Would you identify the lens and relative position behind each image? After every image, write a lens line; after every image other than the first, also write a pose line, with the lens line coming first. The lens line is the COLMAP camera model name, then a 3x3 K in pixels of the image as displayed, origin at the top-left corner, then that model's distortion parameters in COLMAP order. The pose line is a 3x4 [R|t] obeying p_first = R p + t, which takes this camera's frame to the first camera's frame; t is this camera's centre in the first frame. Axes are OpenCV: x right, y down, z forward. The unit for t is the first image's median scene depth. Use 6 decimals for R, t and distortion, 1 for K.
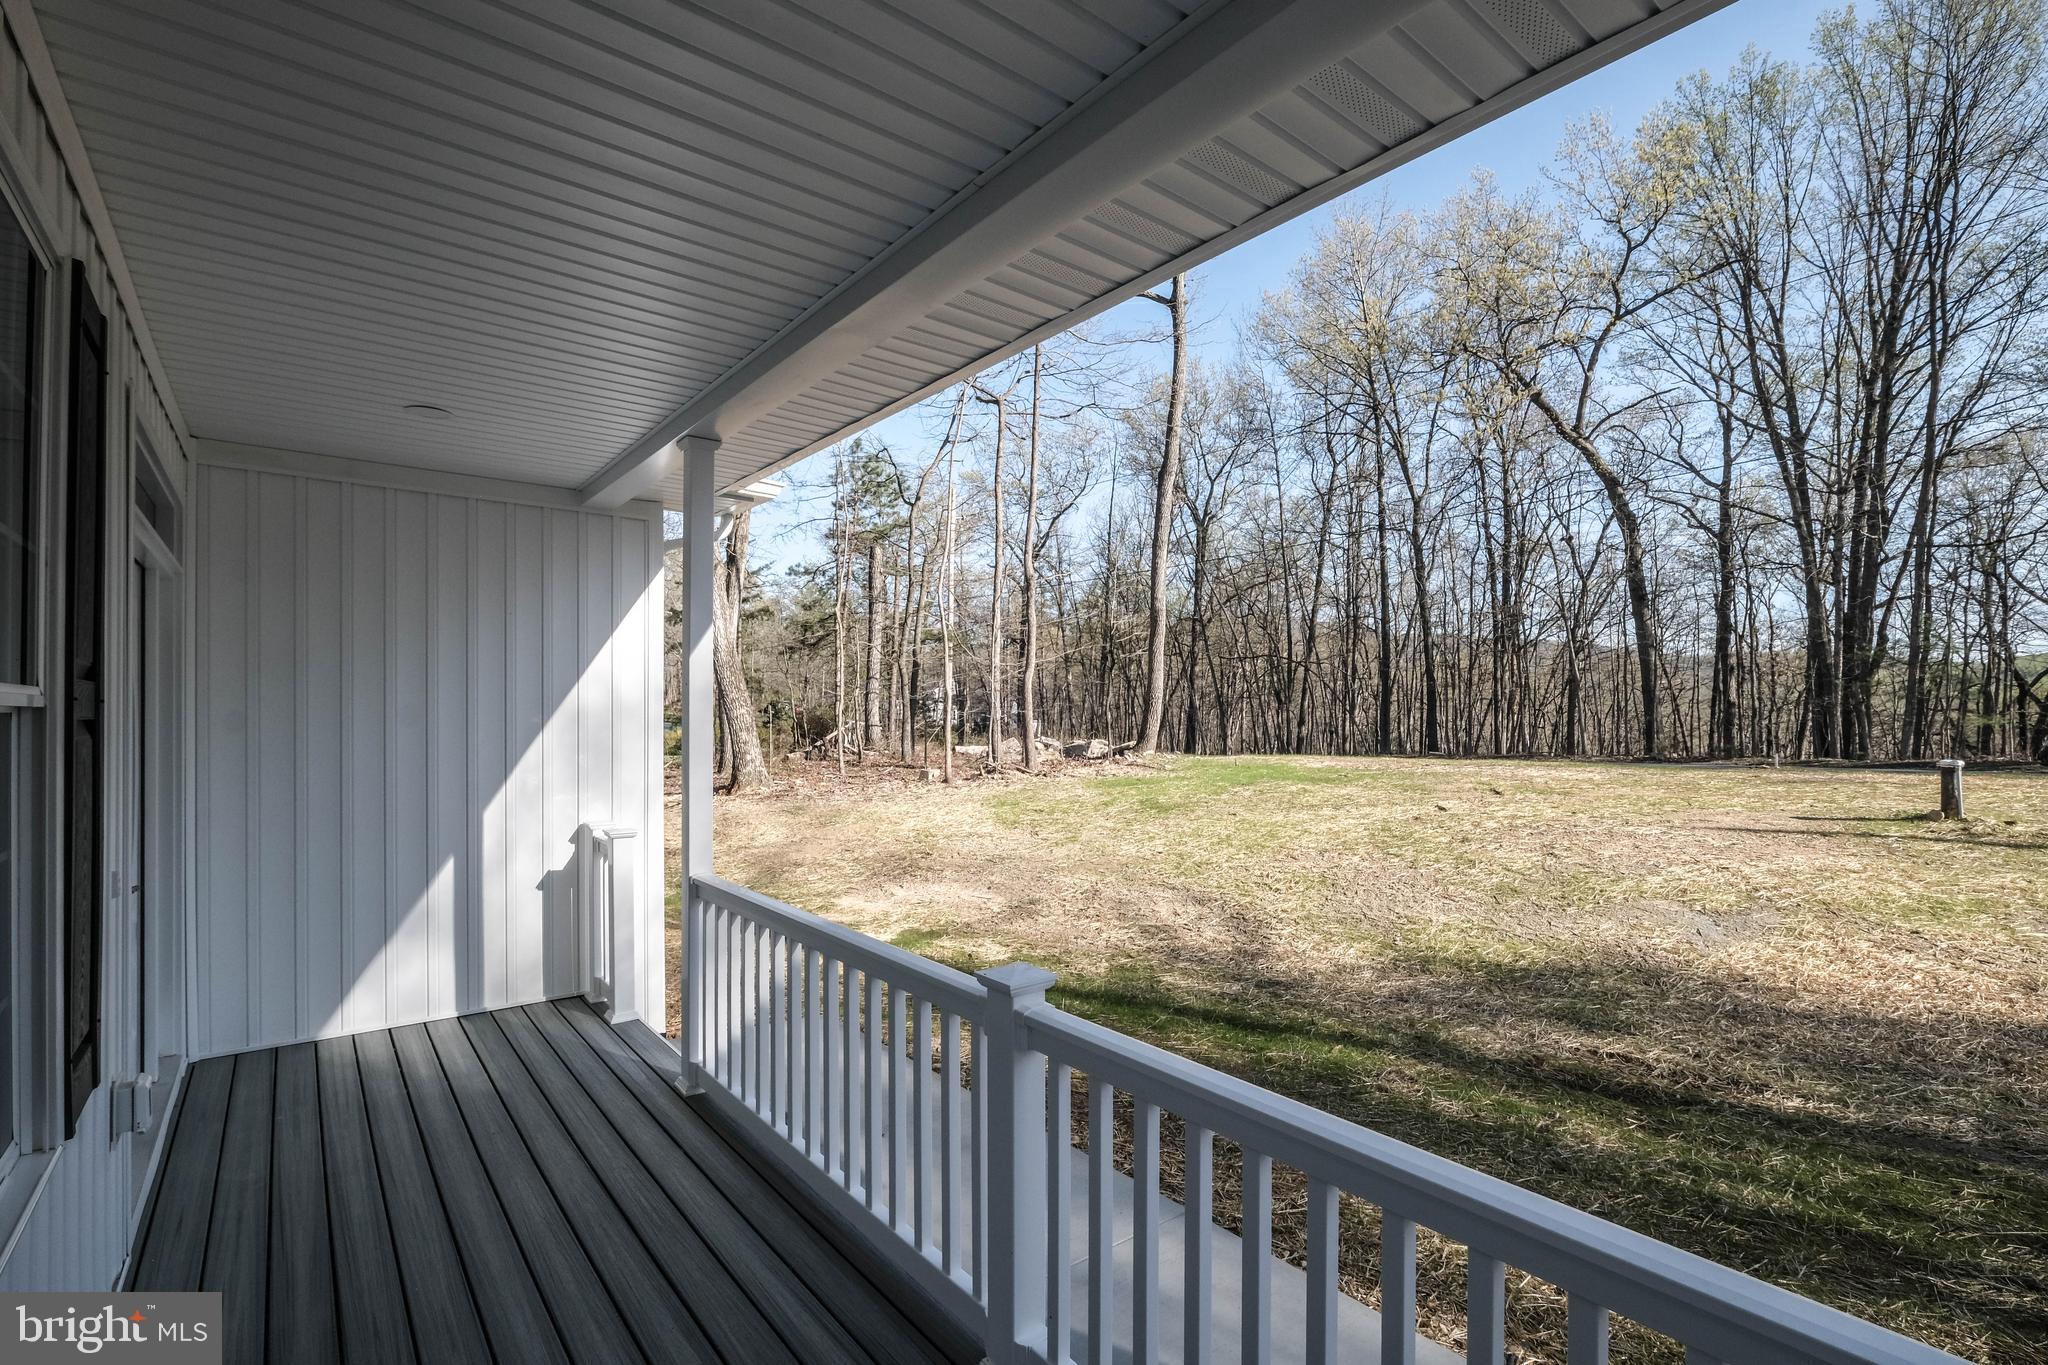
lens RADIAL K [[938.0, 0, 1025.3], [0, 938.0, 715.8], [0, 0, 1]] dist [-0.002044, -0.000274]
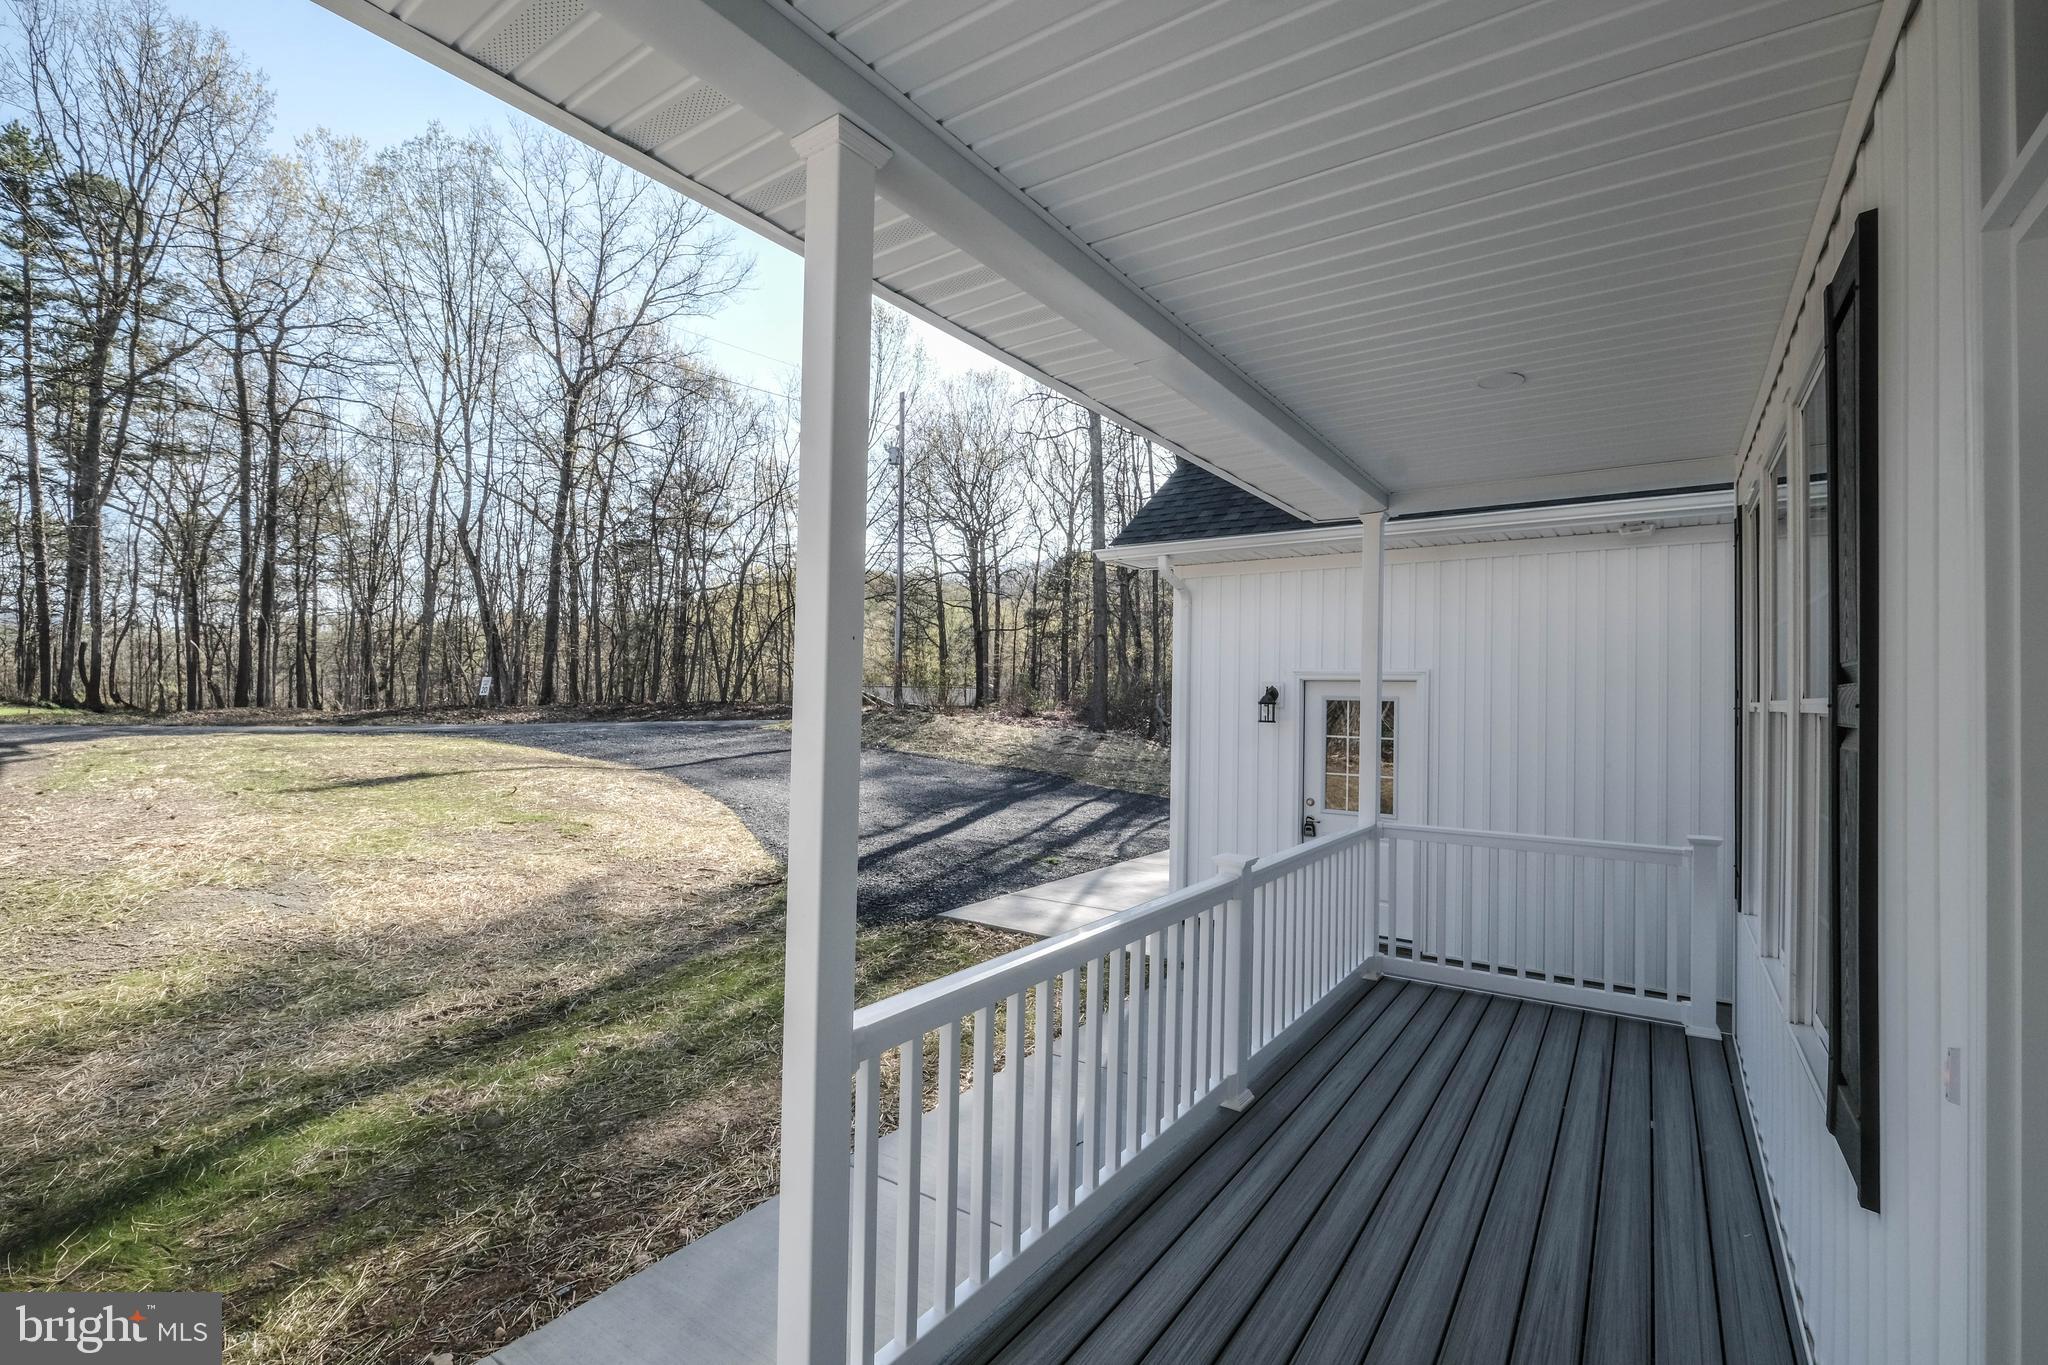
lens RADIAL K [[912.1, 0, 1024.0], [0, 912.1, 682.5], [0, 0, 1]] dist [-0.000404, -0.000082]
pose [[-0.293865, 0.014278, 0.955740, -0.609213], [-0.021366, 0.999540, -0.021502, -0.000683], [-0.955608, -0.026740, -0.293425, 0.764905]]
